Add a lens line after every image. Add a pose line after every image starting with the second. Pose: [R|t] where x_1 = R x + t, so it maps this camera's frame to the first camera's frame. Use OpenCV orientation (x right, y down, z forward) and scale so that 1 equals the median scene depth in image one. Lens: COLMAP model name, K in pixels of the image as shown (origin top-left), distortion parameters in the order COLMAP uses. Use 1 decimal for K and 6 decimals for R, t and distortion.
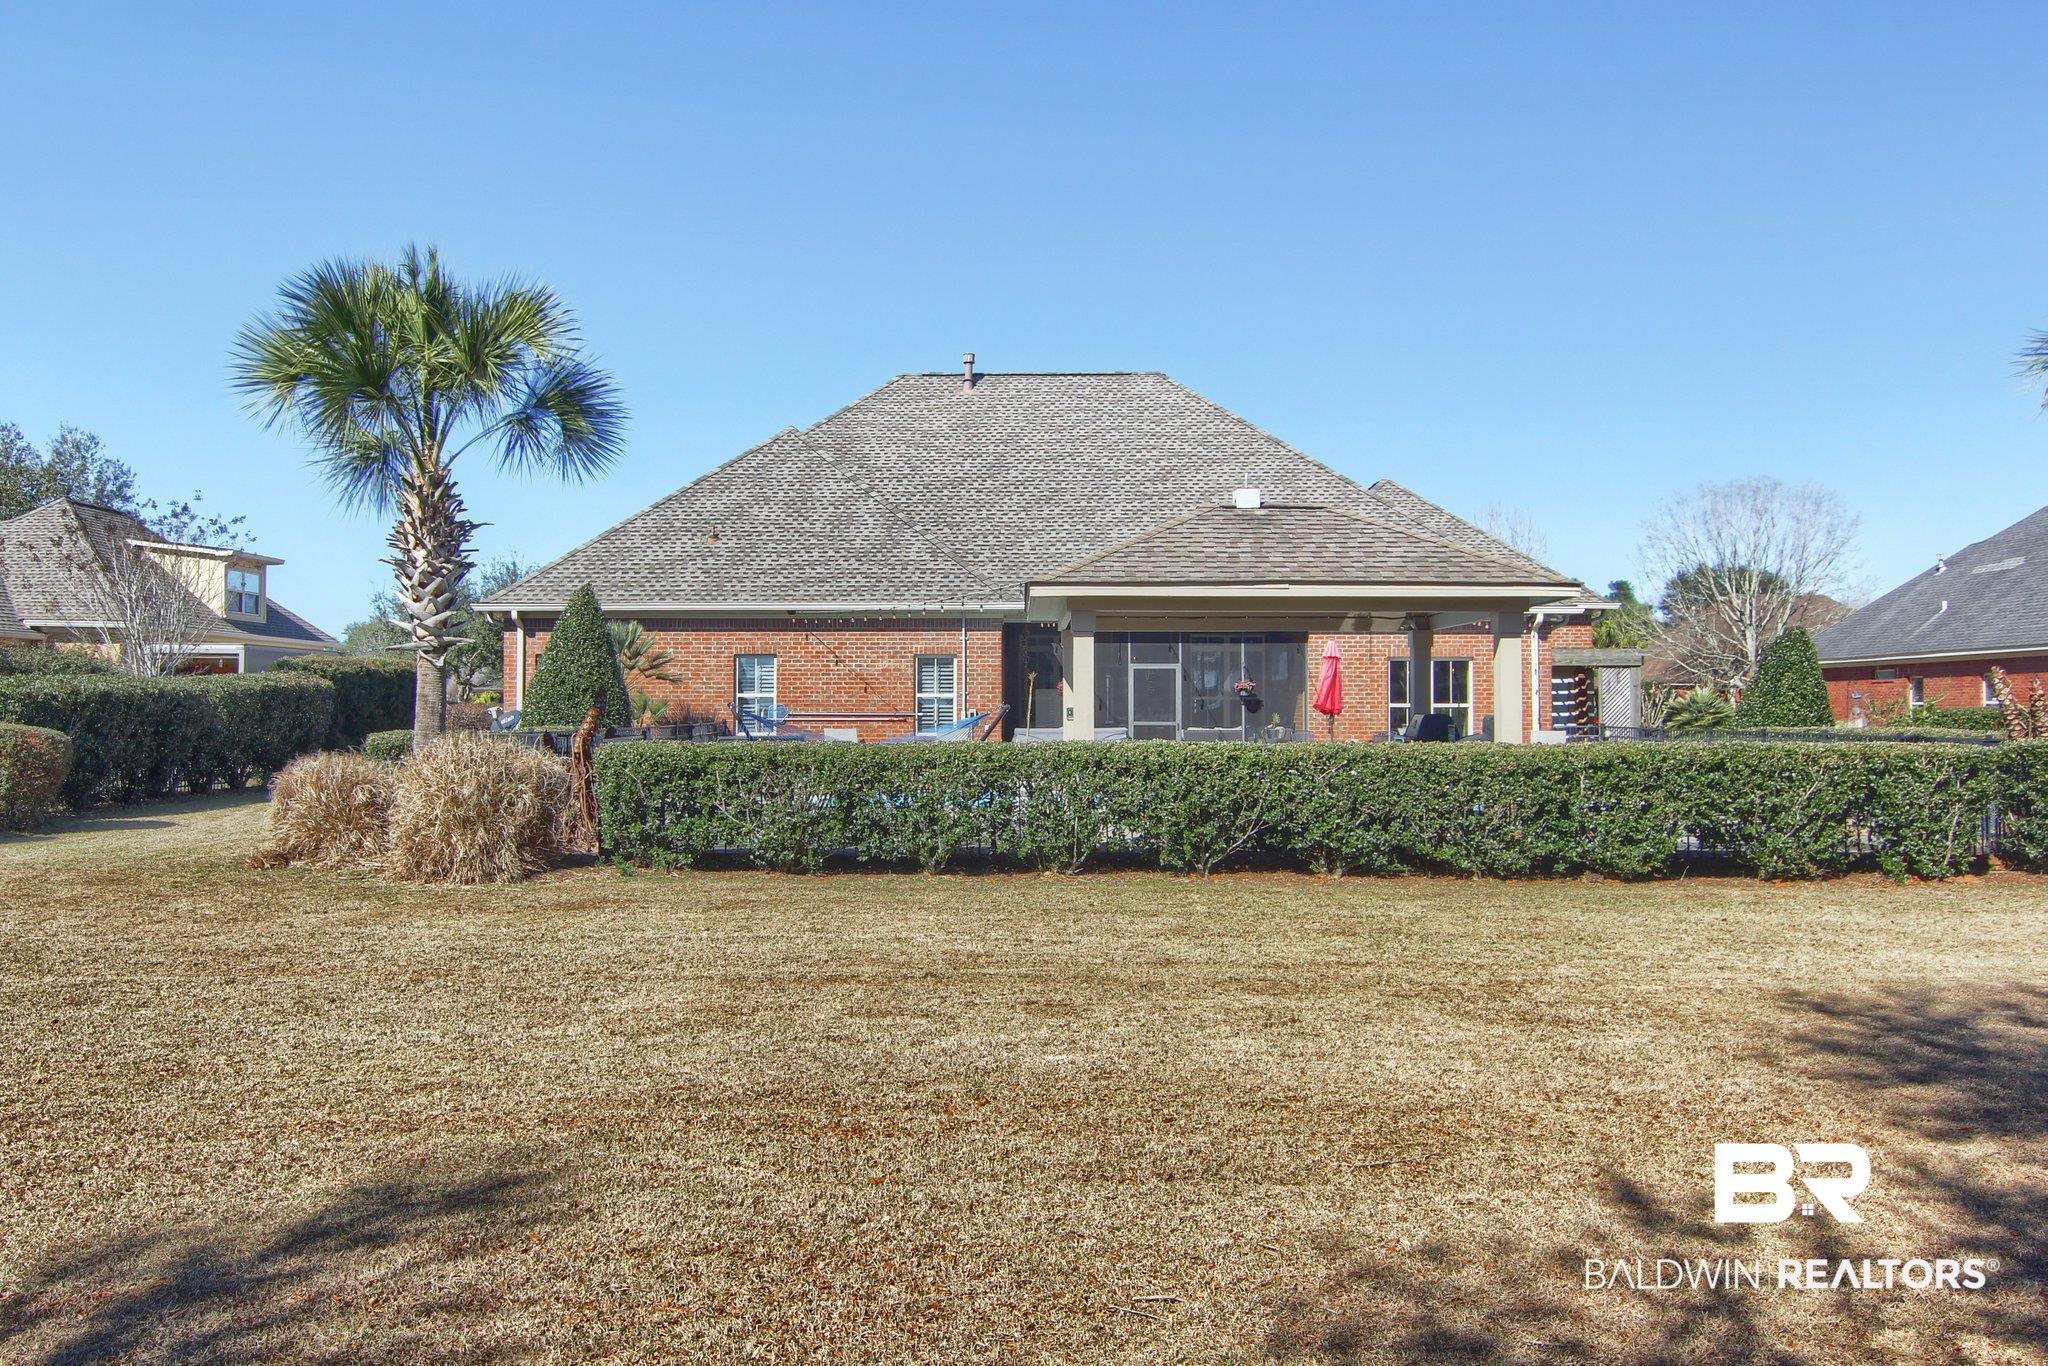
lens RADIAL K [[1561.4, 0, 1024.0], [0, 1561.4, 683.0], [0, 0, 1]] dist [0.001578, 0.000293]
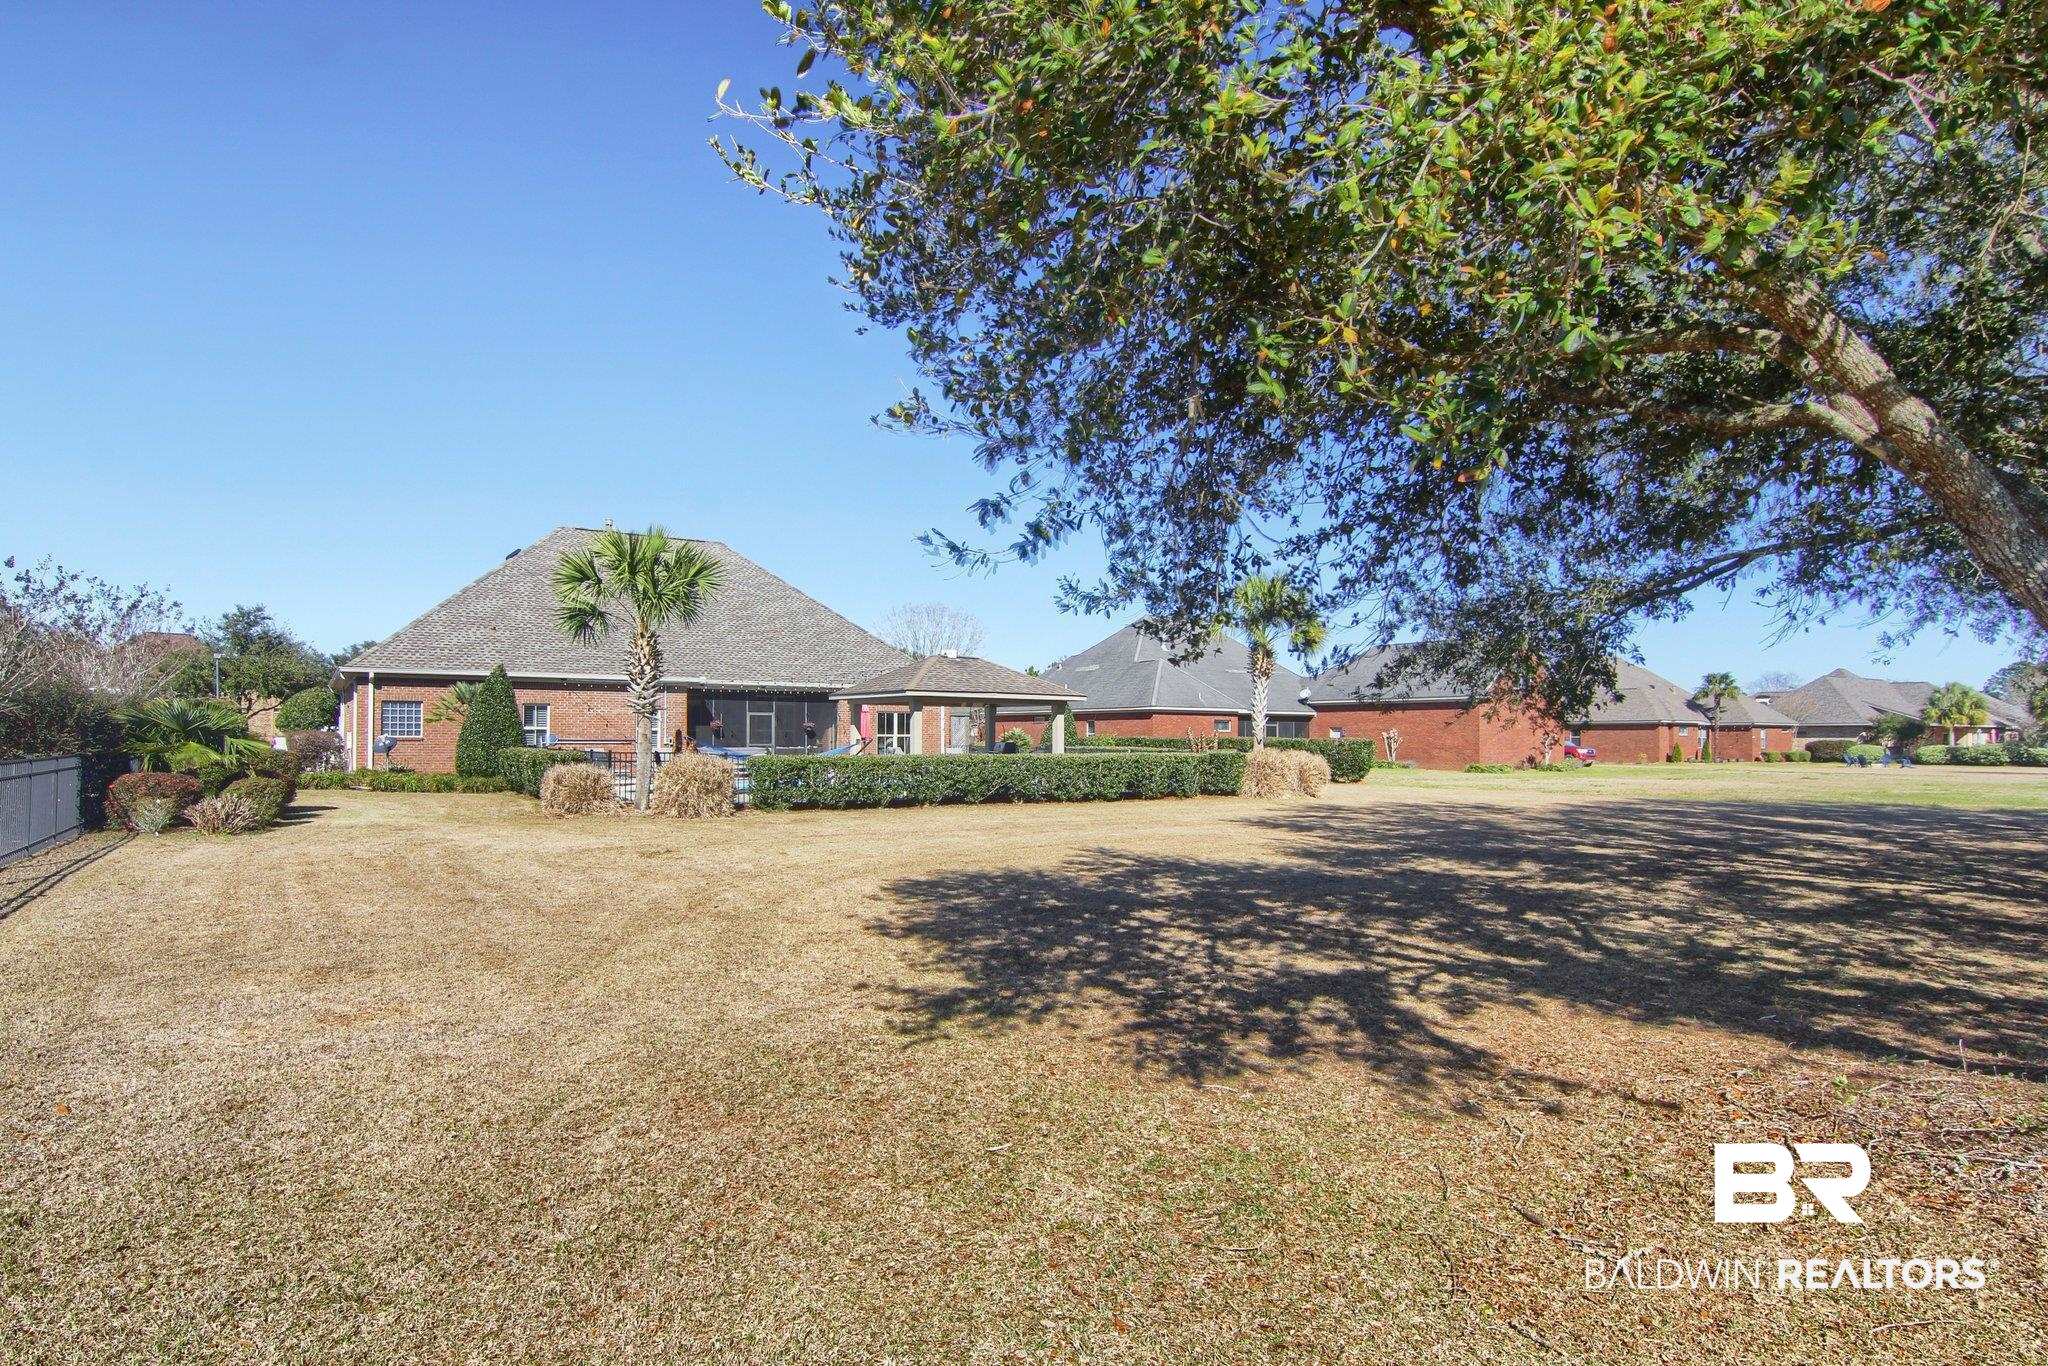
lens RADIAL K [[1135.7, 0, 1034.2], [0, 1135.7, 713.6], [0, 0, 1]] dist [-0.001672, -0.000085]
pose [[0.817828, 0.013933, 0.575295, -0.437127], [-0.015406, 0.999879, -0.002315, -0.013021], [-0.575257, -0.006970, 0.817943, -0.294468]]
